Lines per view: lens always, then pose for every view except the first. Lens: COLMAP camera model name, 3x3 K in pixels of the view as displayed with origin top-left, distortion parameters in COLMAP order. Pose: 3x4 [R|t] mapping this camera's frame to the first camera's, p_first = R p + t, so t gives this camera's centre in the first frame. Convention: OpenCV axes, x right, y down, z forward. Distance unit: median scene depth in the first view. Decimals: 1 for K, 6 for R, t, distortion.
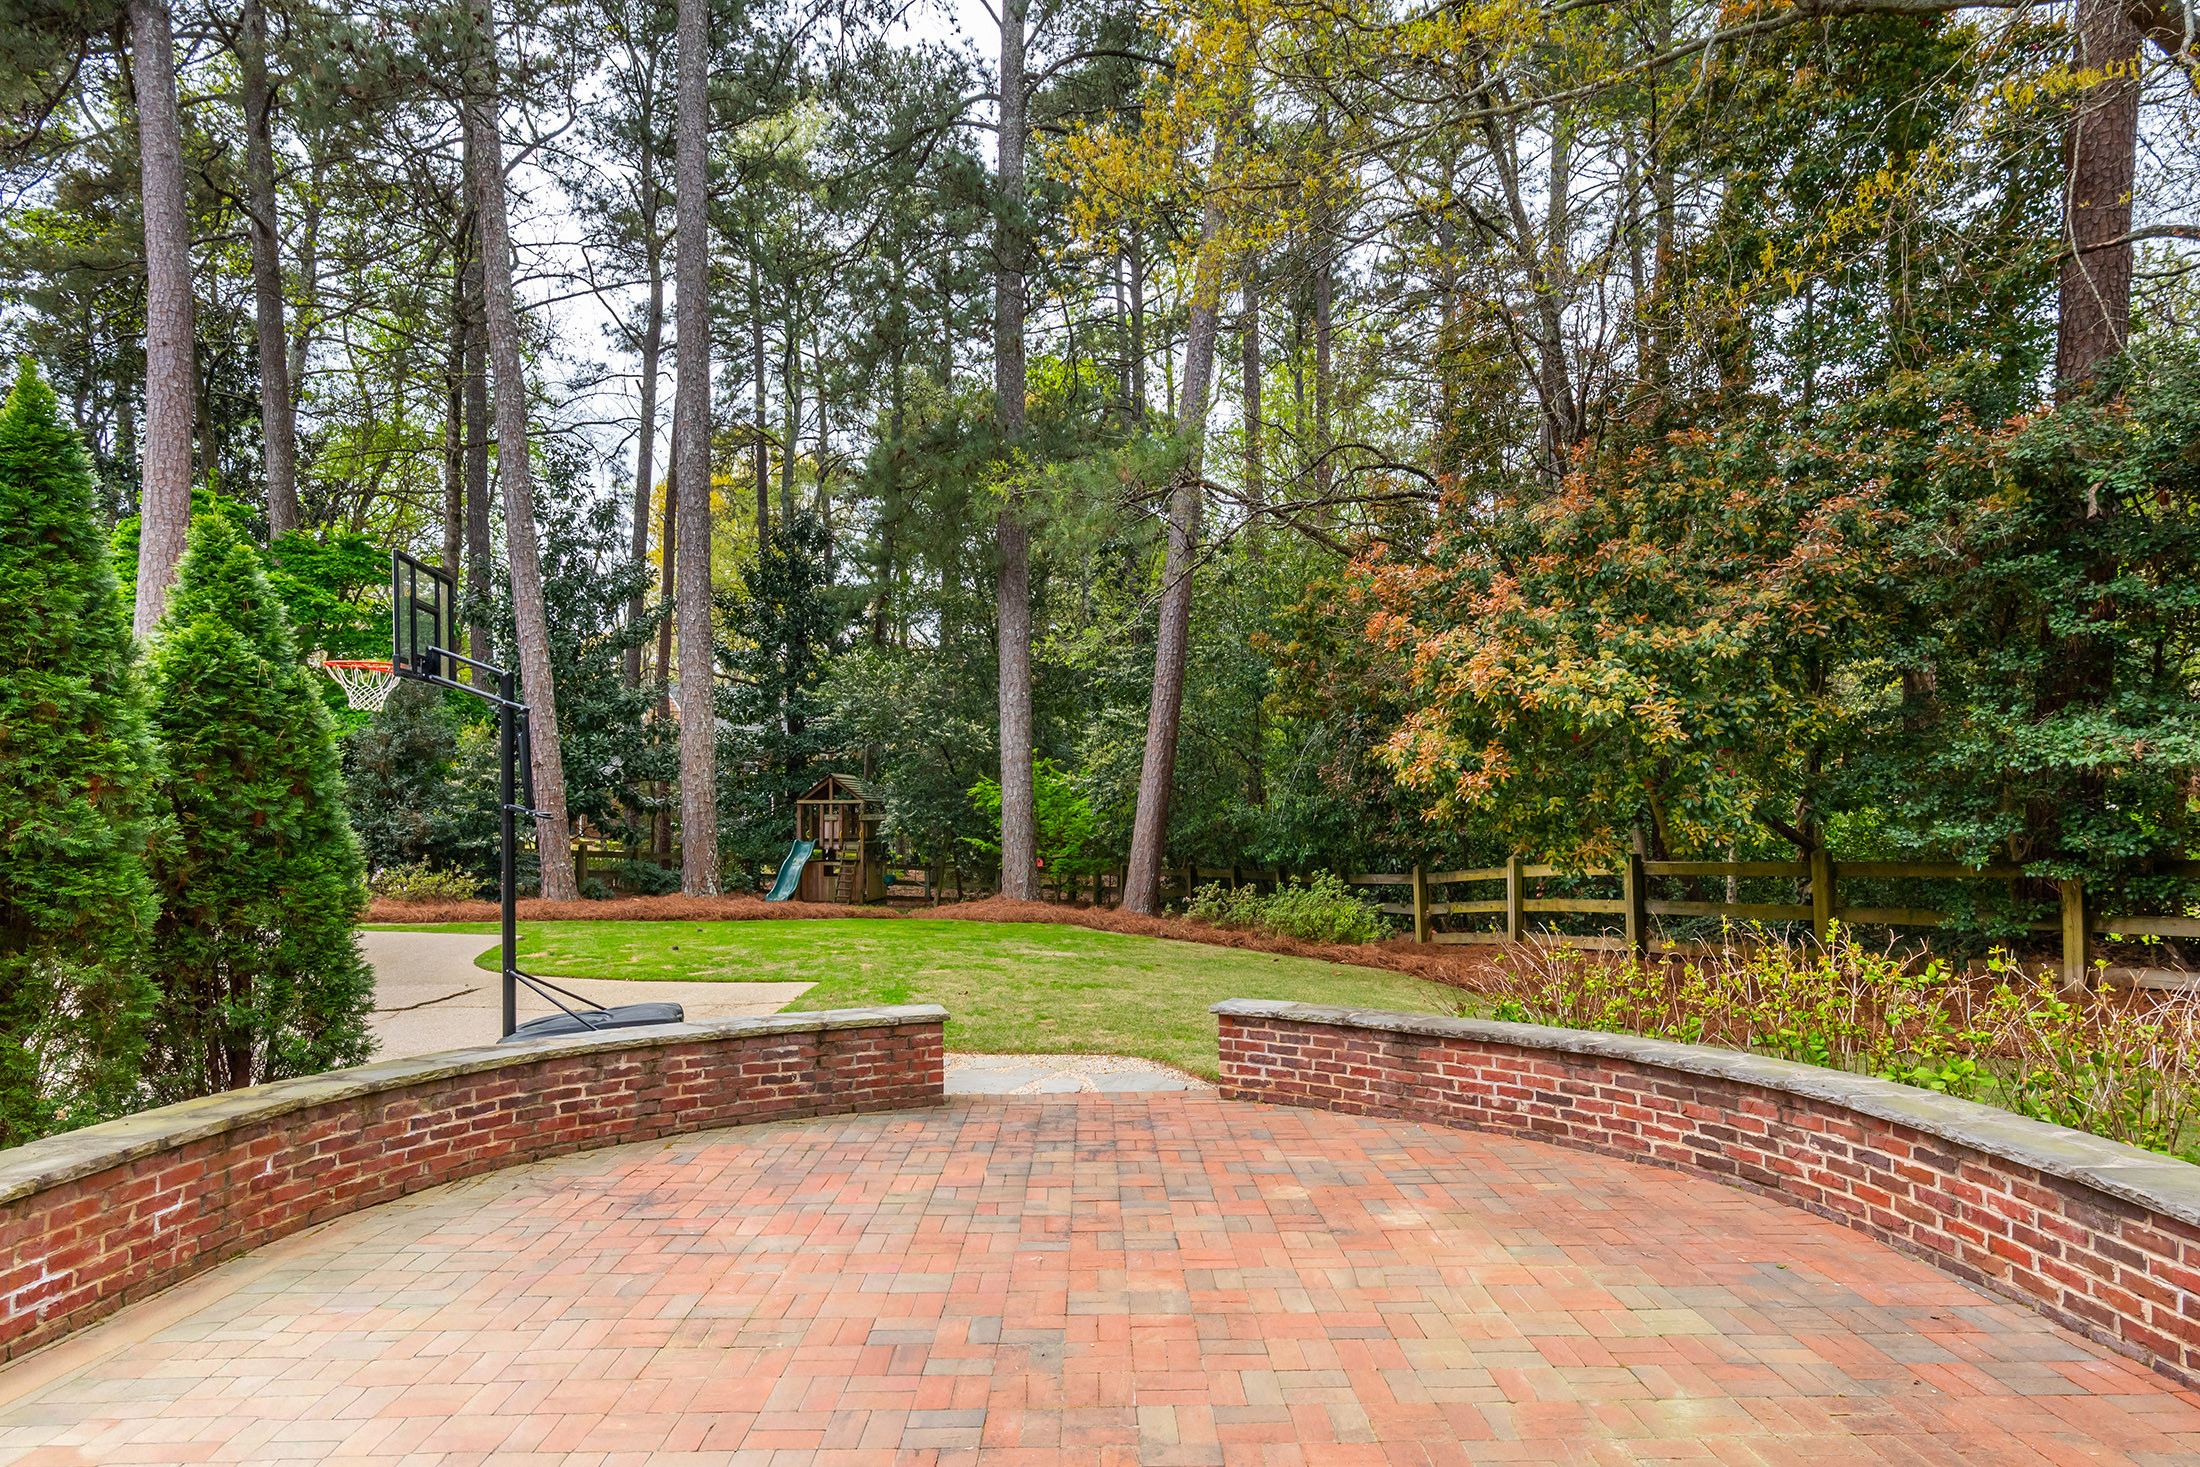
lens RADIAL K [[1125.2, 0, 1100.0], [0, 1125.2, 733.5], [0, 0, 1]] dist [0.001117, 0.000044]
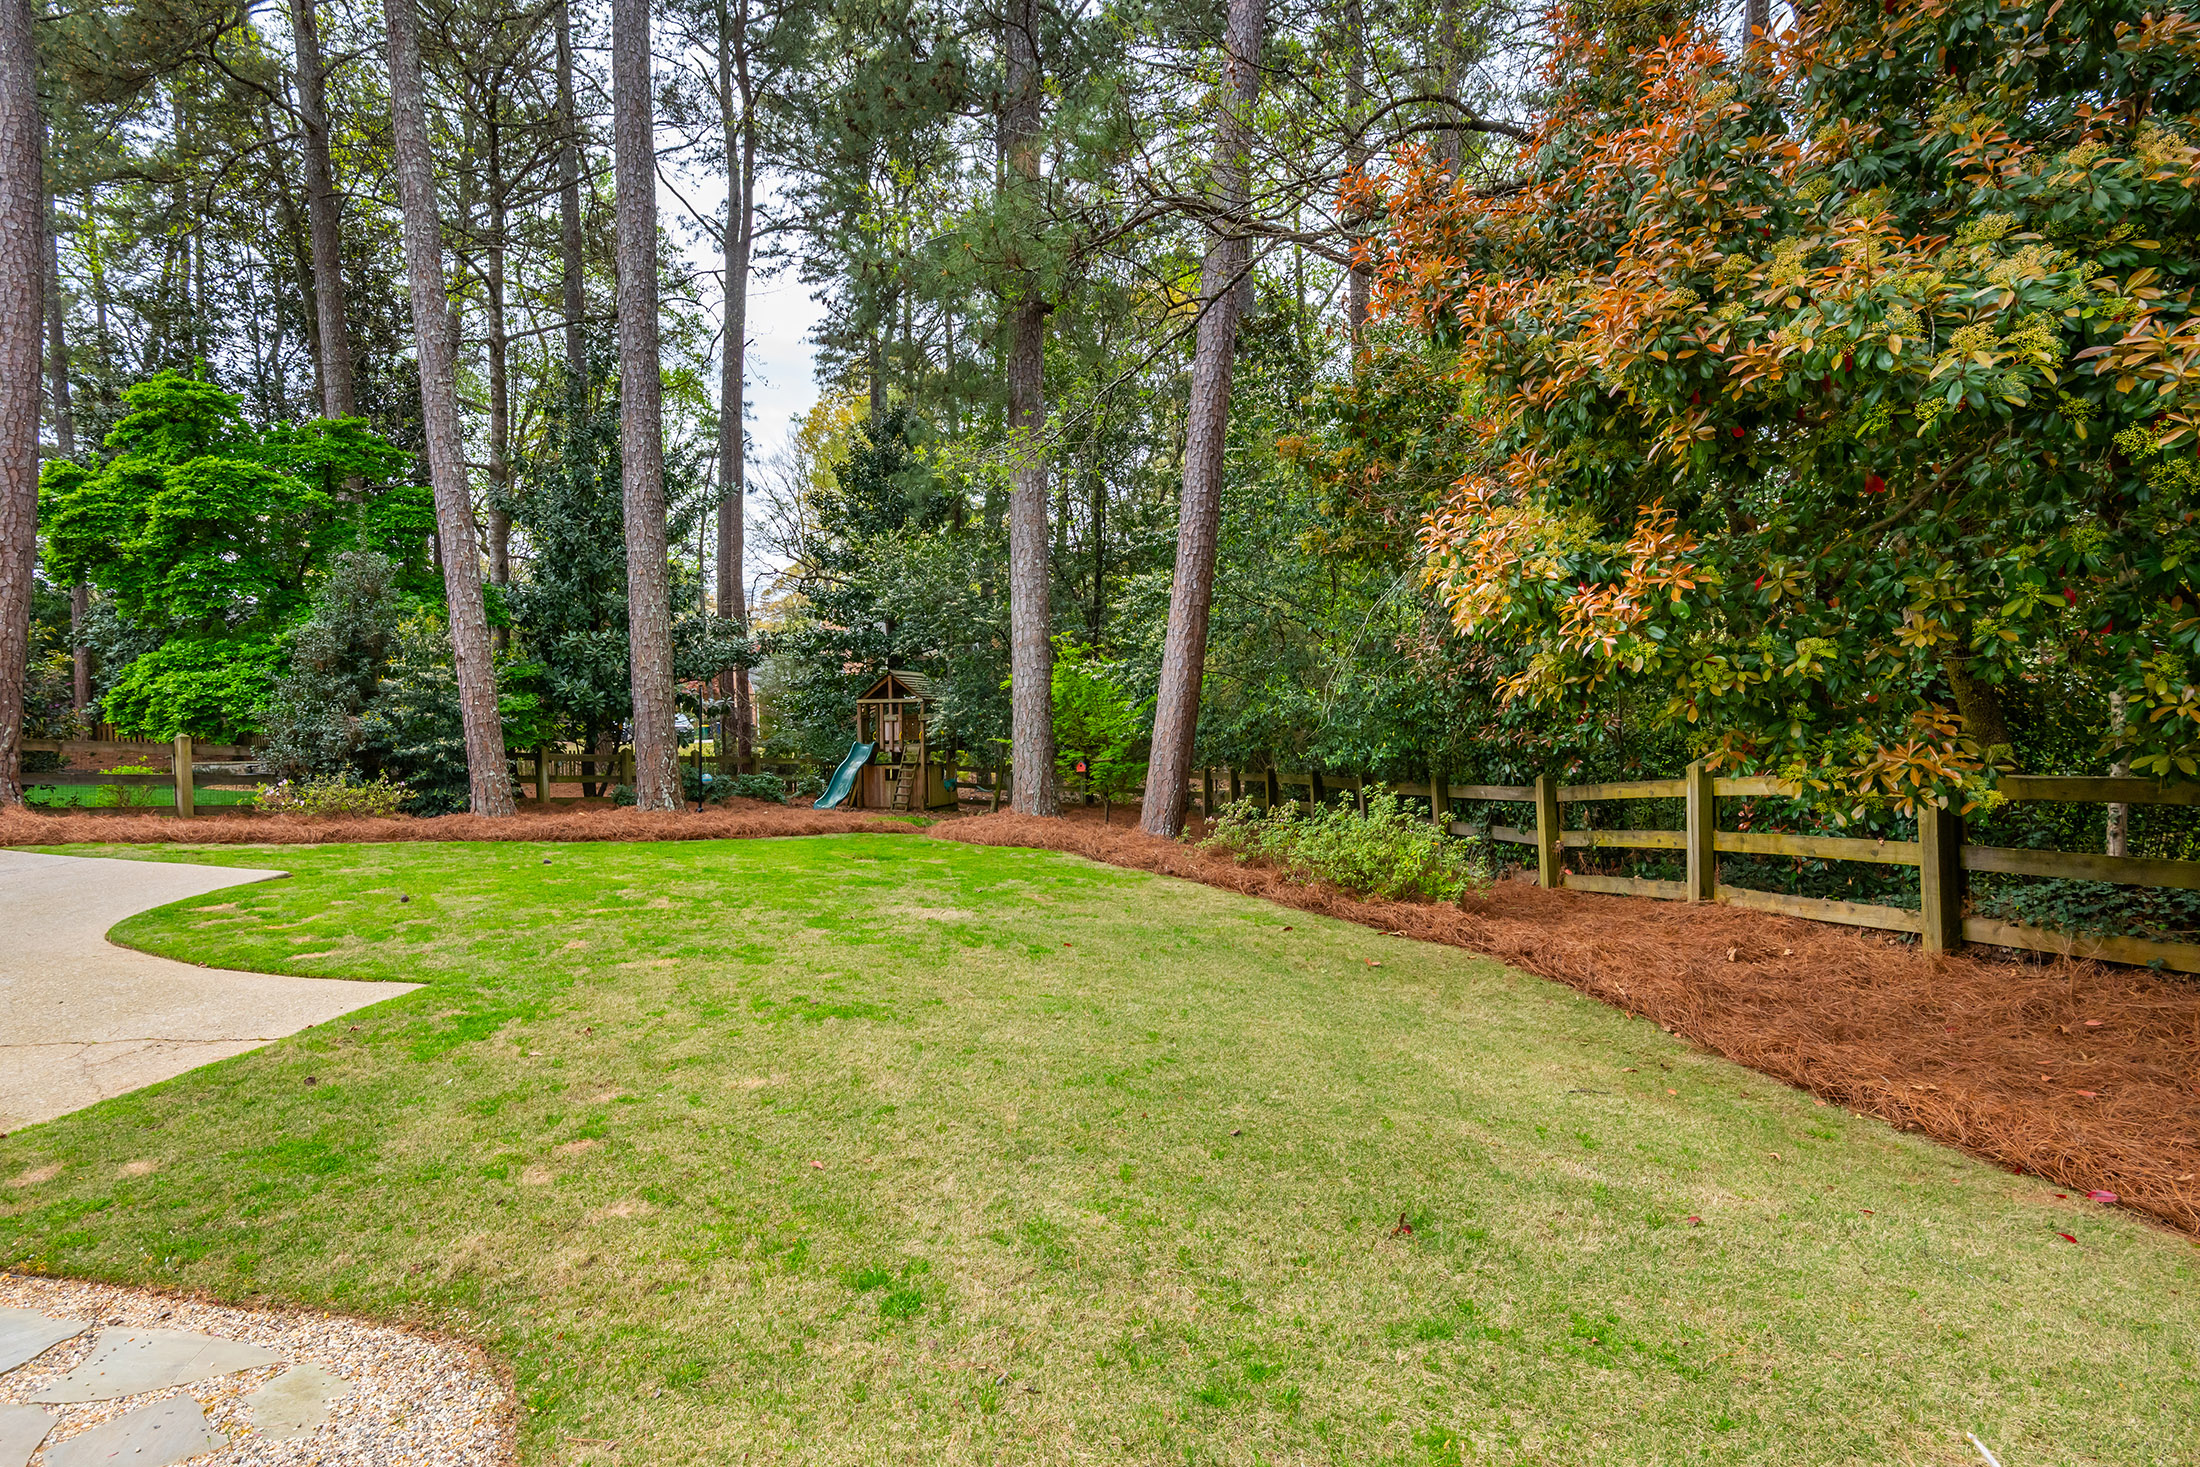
lens RADIAL K [[1010.8, 0, 1096.4], [0, 1010.8, 706.0], [0, 0, 1]] dist [0.002264, 0.000101]
pose [[0.983258, -0.014719, -0.181623, 0.139843], [0.026031, 0.997855, 0.060057, 0.035304], [0.180349, -0.063779, 0.981533, 0.385738]]
